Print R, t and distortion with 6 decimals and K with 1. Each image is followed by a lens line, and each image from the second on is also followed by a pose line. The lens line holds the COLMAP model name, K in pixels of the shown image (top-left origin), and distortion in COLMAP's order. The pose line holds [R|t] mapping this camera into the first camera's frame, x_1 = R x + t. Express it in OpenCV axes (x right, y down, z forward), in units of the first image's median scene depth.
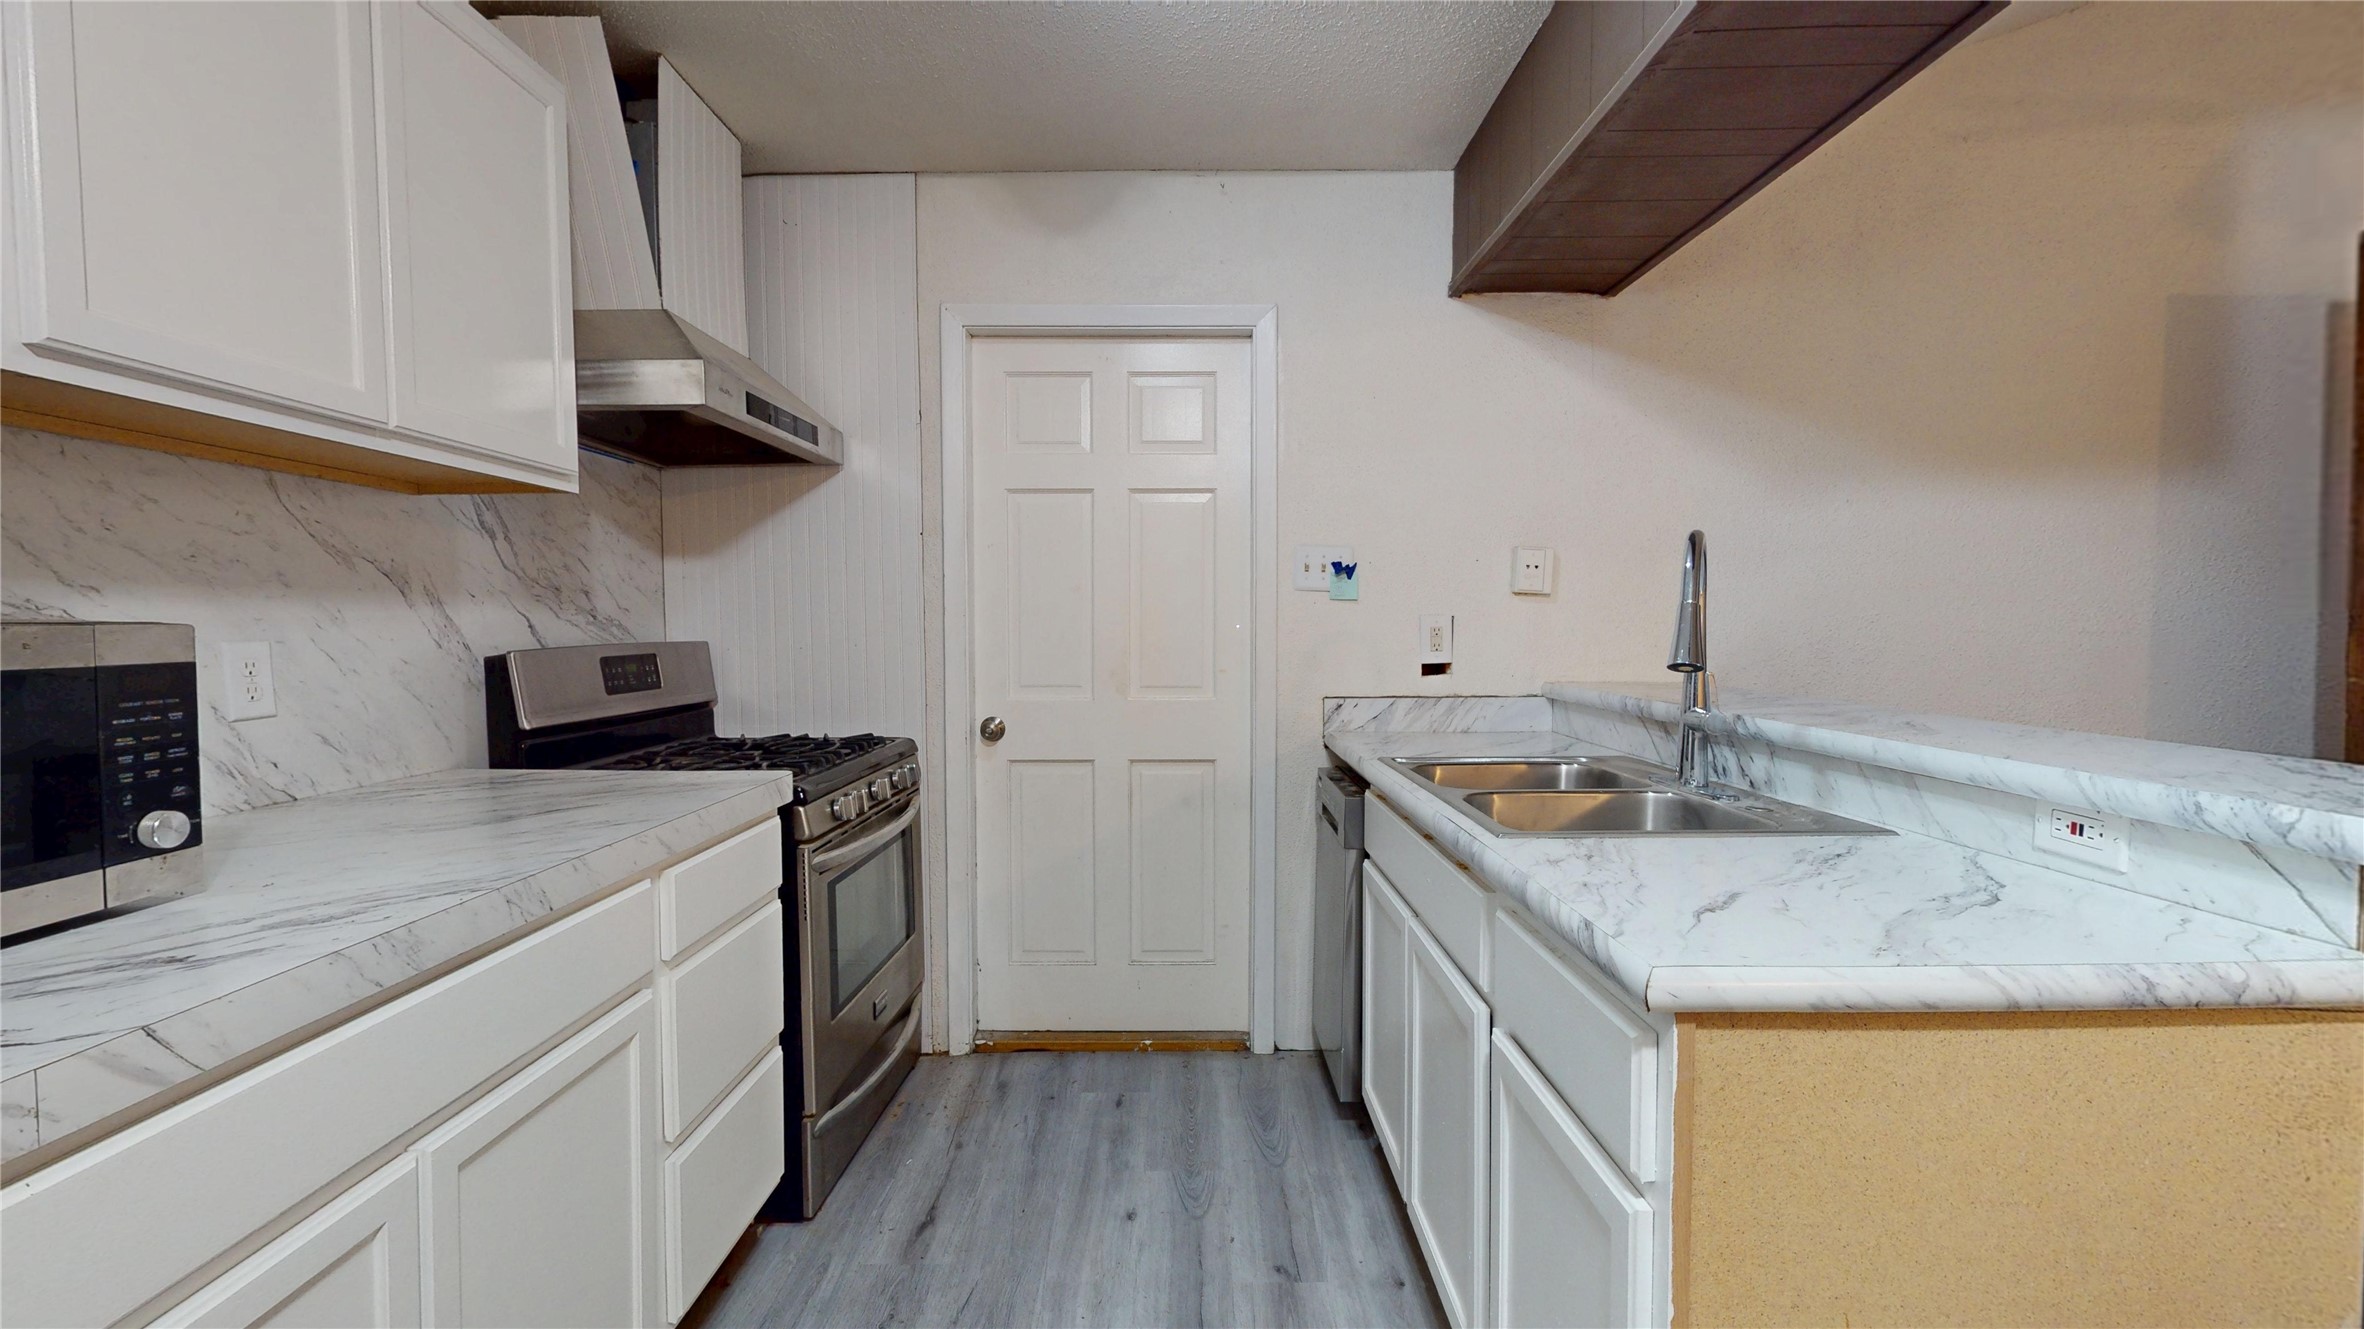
lens RADIAL K [[963.5, 0, 1181.4], [0, 963.5, 664.5], [0, 0, 1]] dist [0.002286, 0.000251]
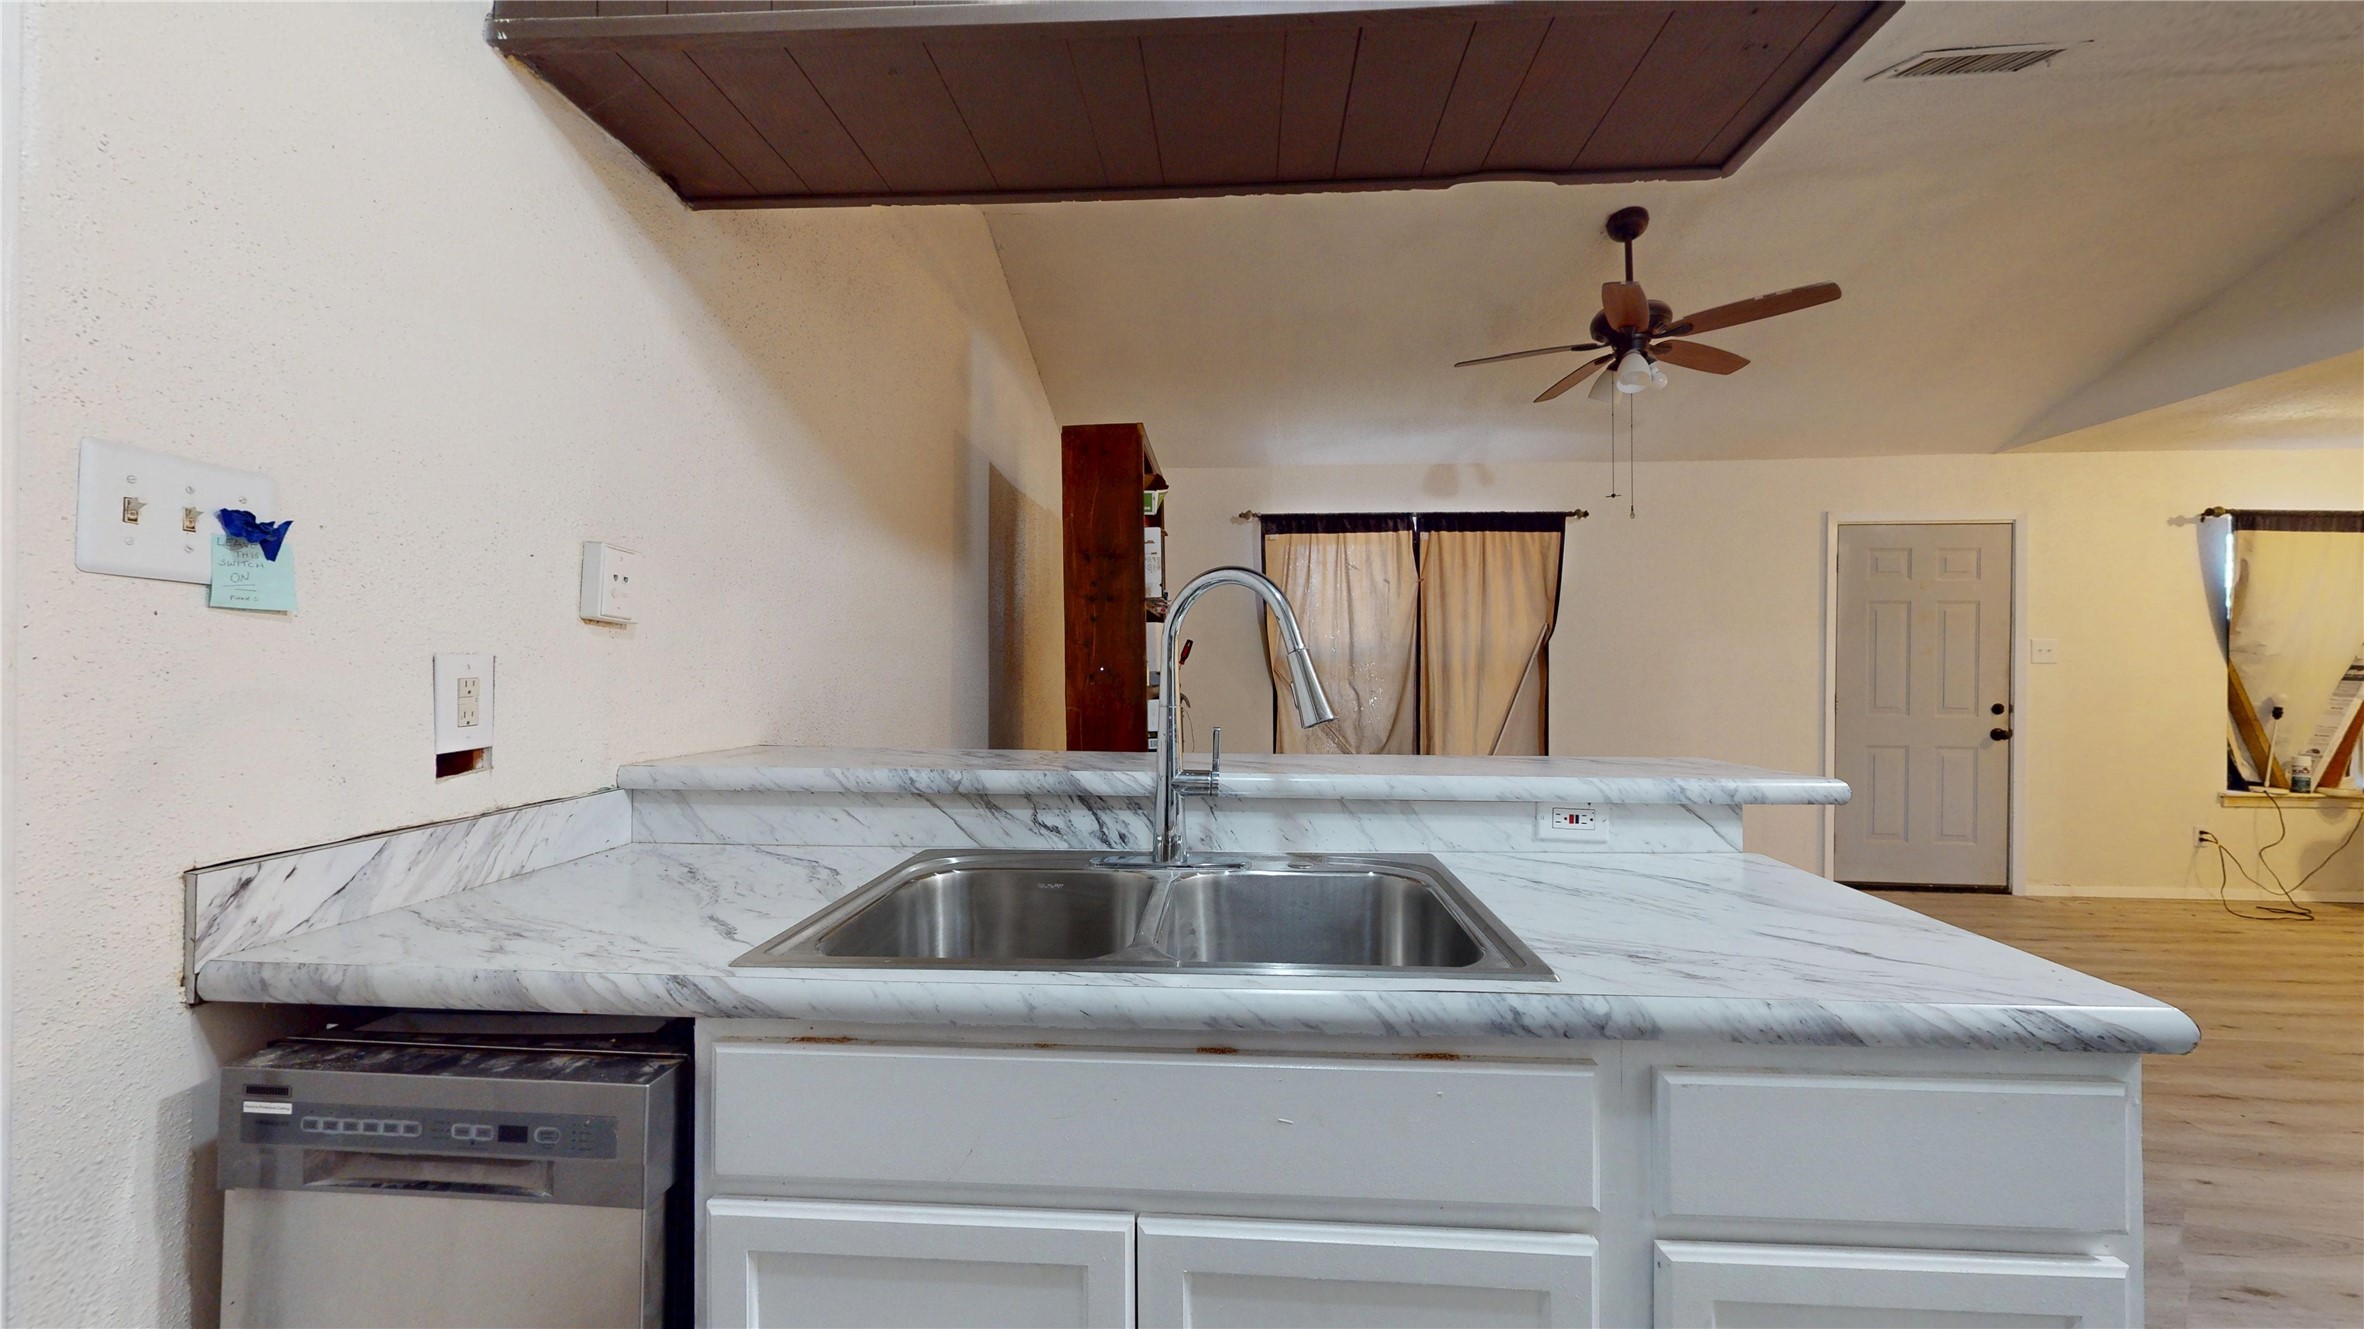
lens RADIAL K [[857.9, 0, 1188.0], [0, 857.9, 665.9], [0, 0, 1]] dist [0.001678, -0.000134]
pose [[0.065409, 0.007143, 0.997833, -0.164900], [0.037843, 0.999237, -0.009633, -0.028454], [-0.997141, 0.038391, 0.065089, 0.642034]]
